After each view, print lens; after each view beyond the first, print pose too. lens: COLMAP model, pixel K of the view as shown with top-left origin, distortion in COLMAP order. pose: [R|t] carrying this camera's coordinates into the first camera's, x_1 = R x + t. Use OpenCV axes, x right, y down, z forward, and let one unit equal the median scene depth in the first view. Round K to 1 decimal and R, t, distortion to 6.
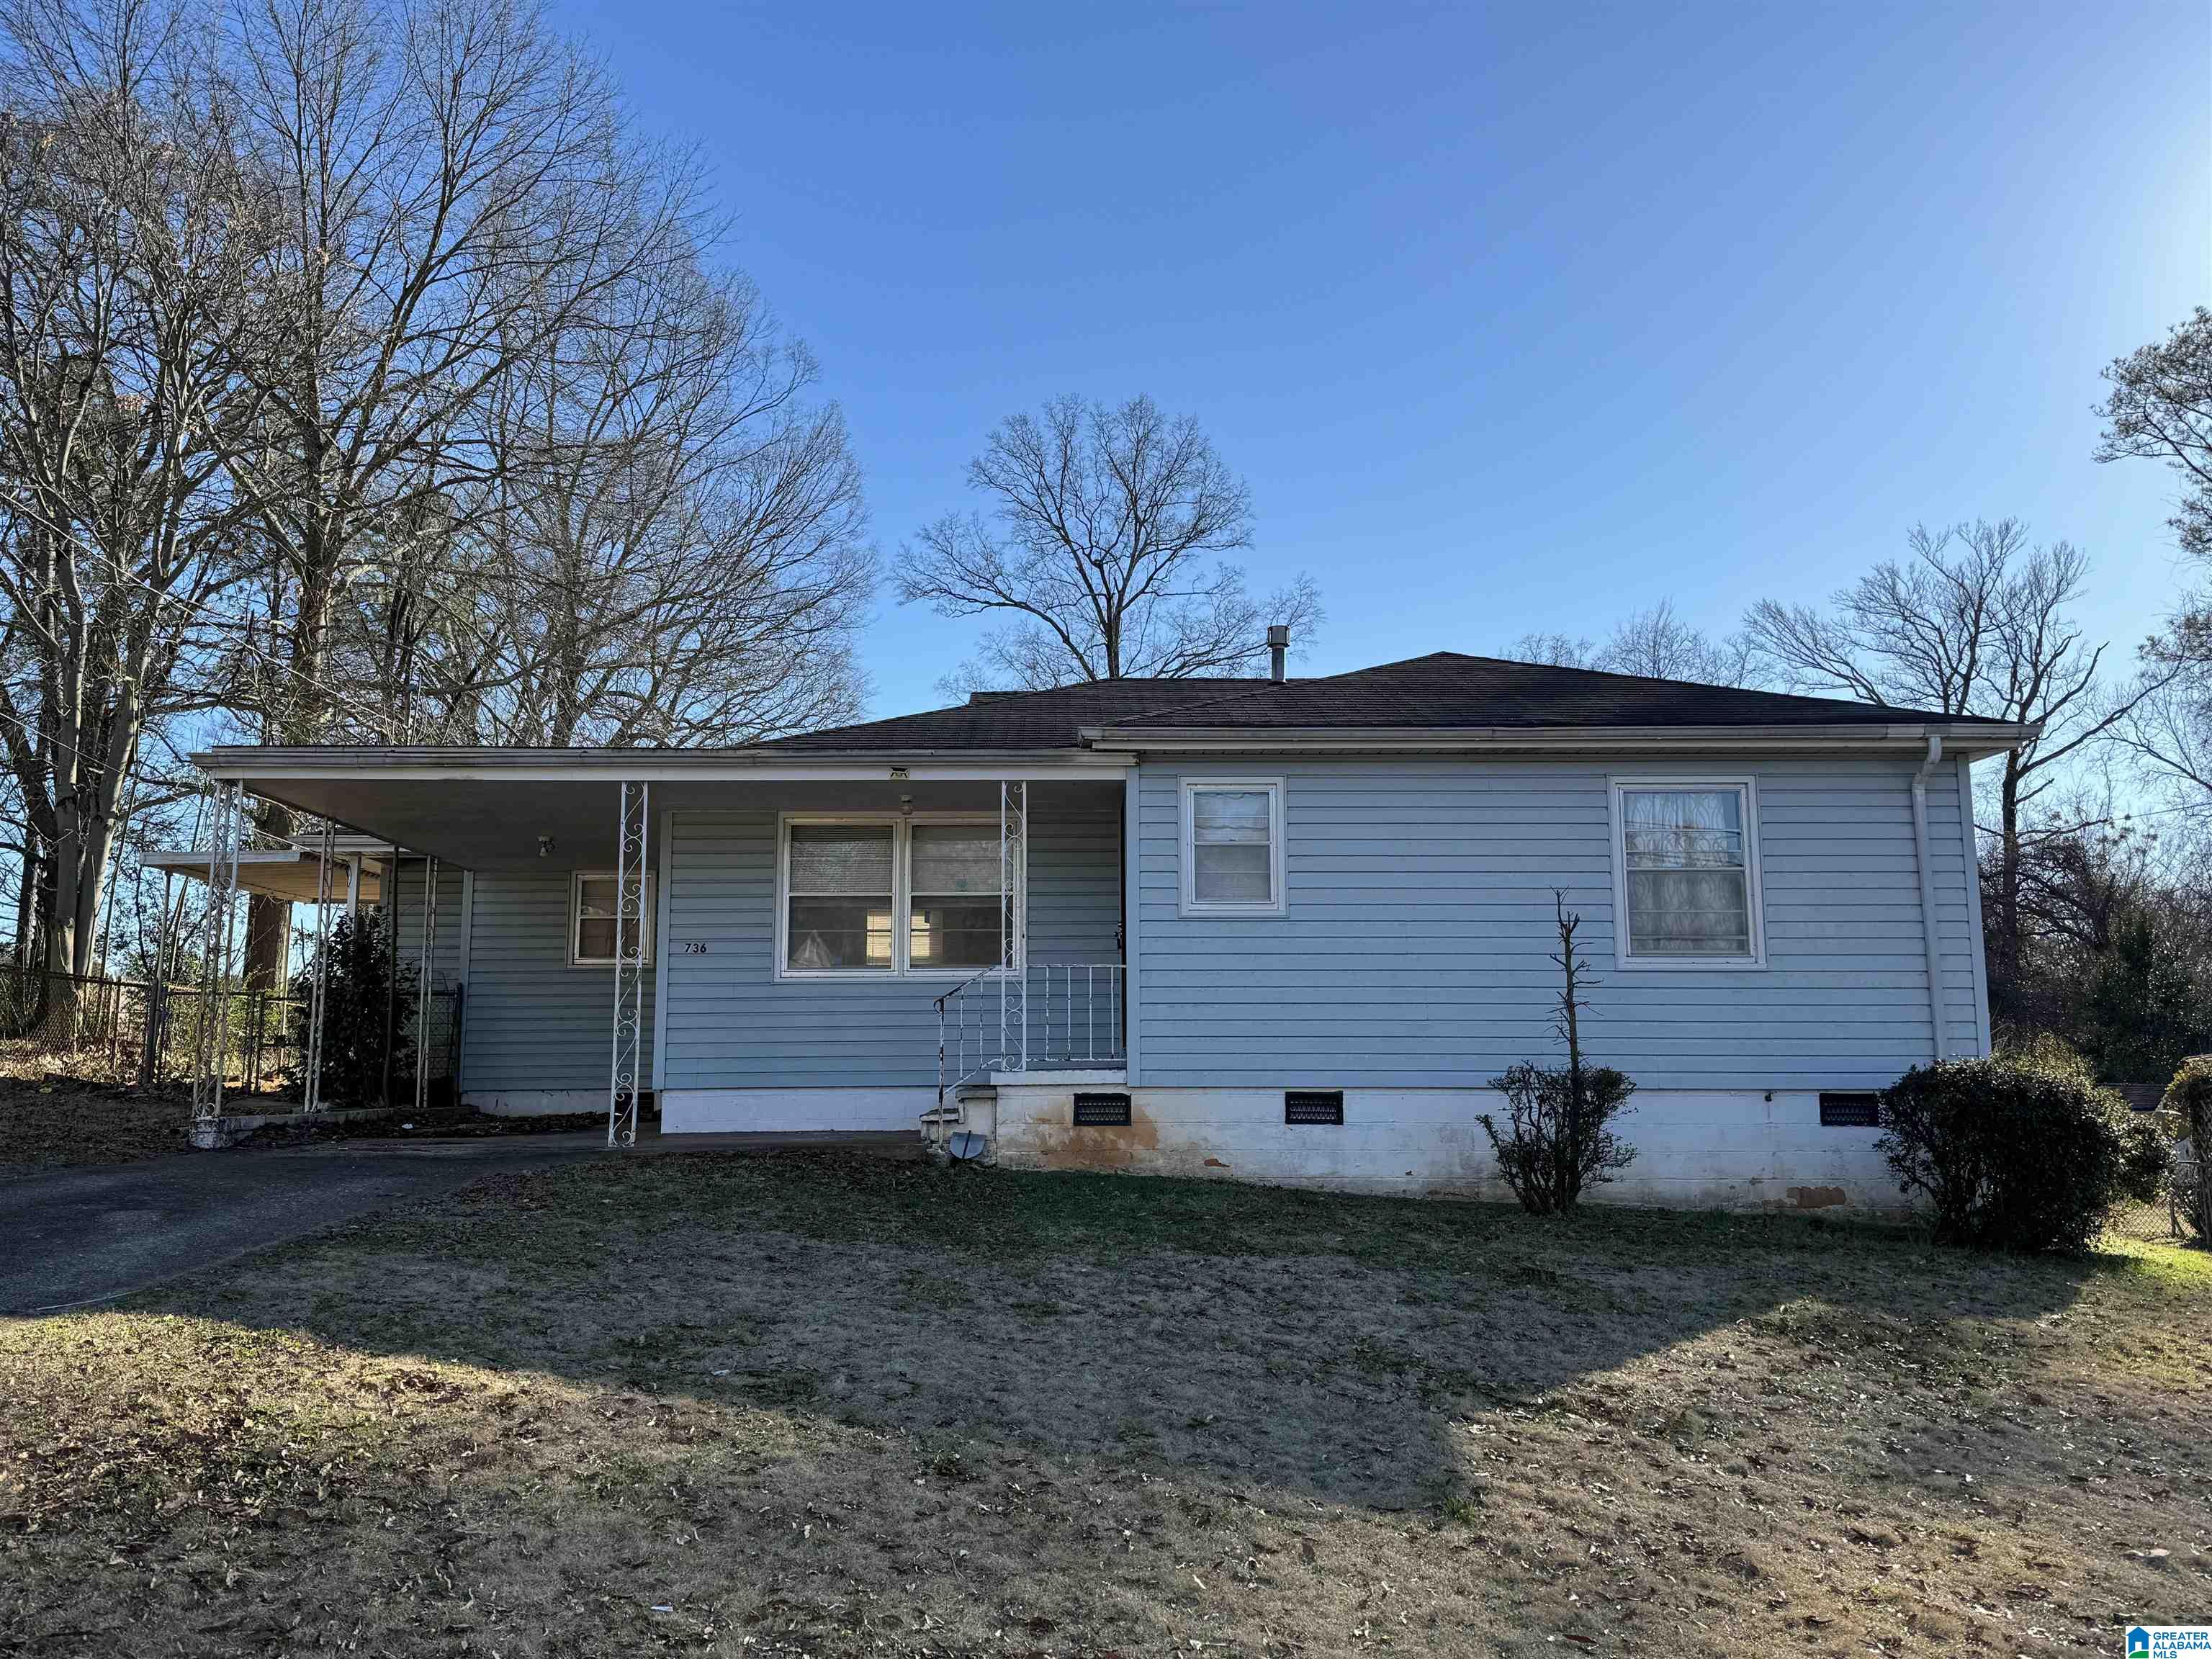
lens RADIAL K [[1776.3, 0, 1106.4], [0, 1776.3, 830.6], [0, 0, 1]] dist [0.082950, -0.001084]
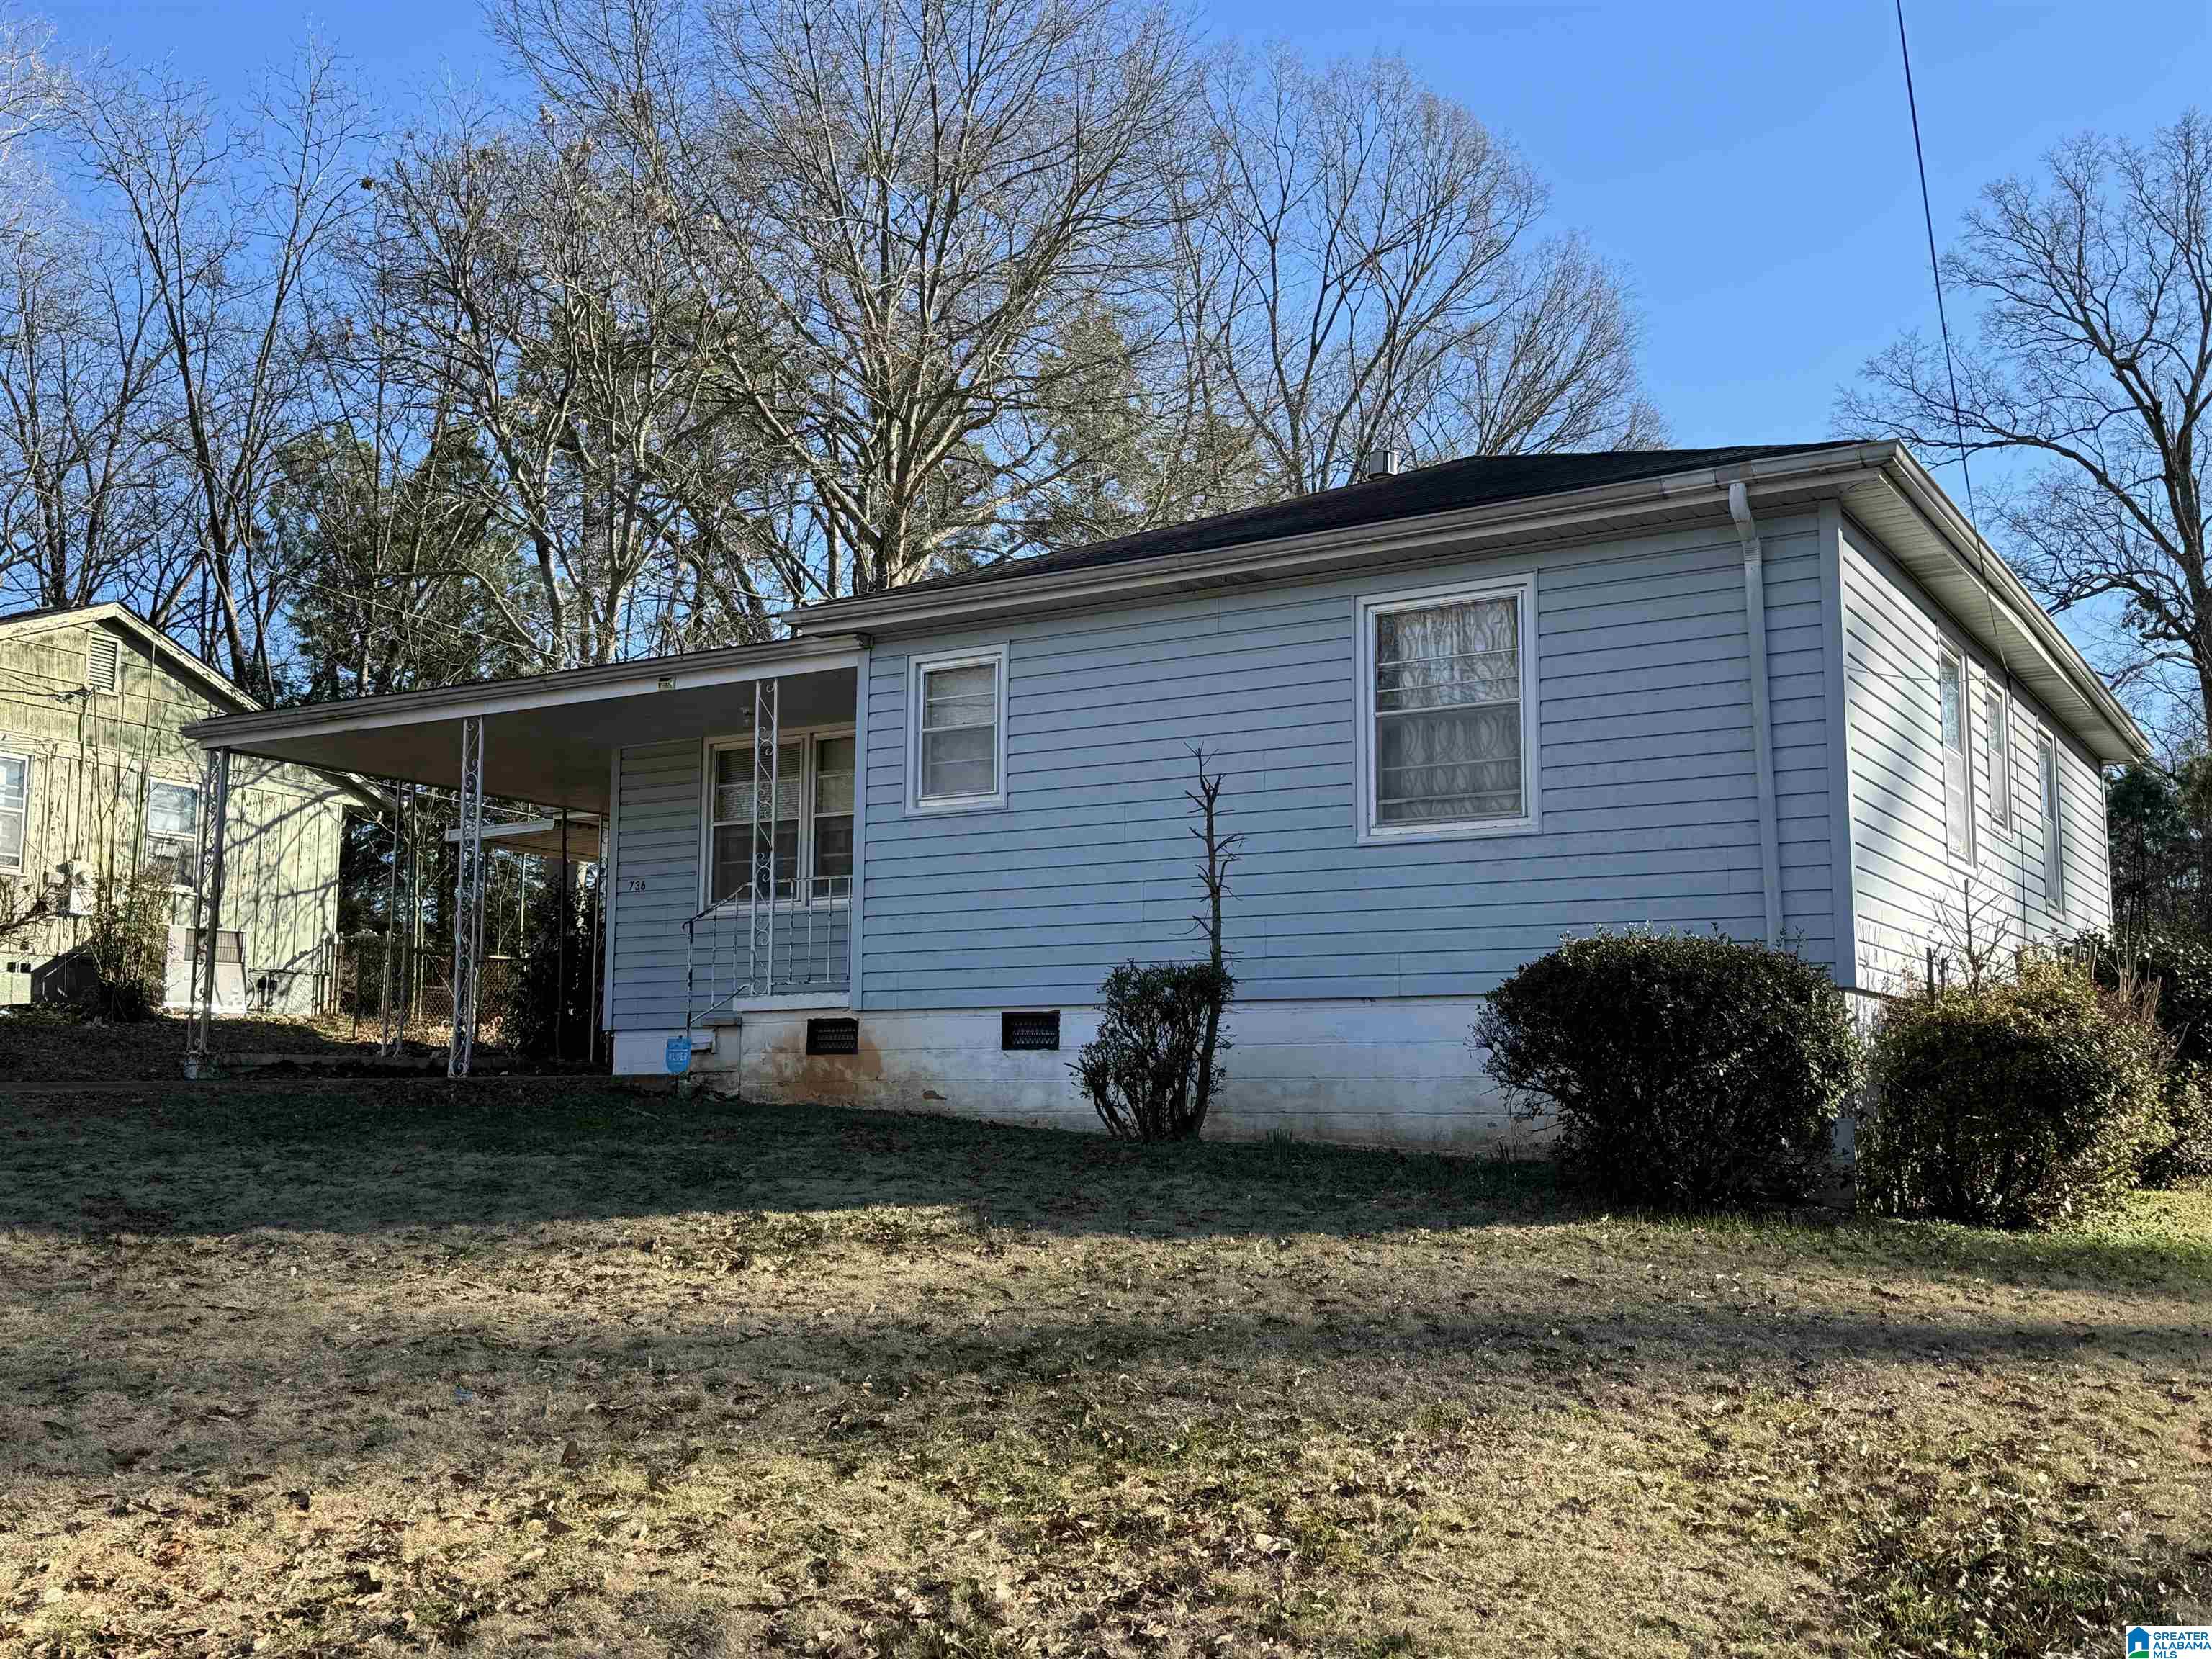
lens RADIAL K [[2215.8, 0, 1106.9], [0, 2215.8, 828.3], [0, 0, 1]] dist [0.082029, 0.000000]
pose [[0.841628, -0.064829, -0.536153, 0.712873], [0.071223, 0.997422, -0.008802, 0.071784], [0.535341, -0.030778, 0.844075, 0.136189]]
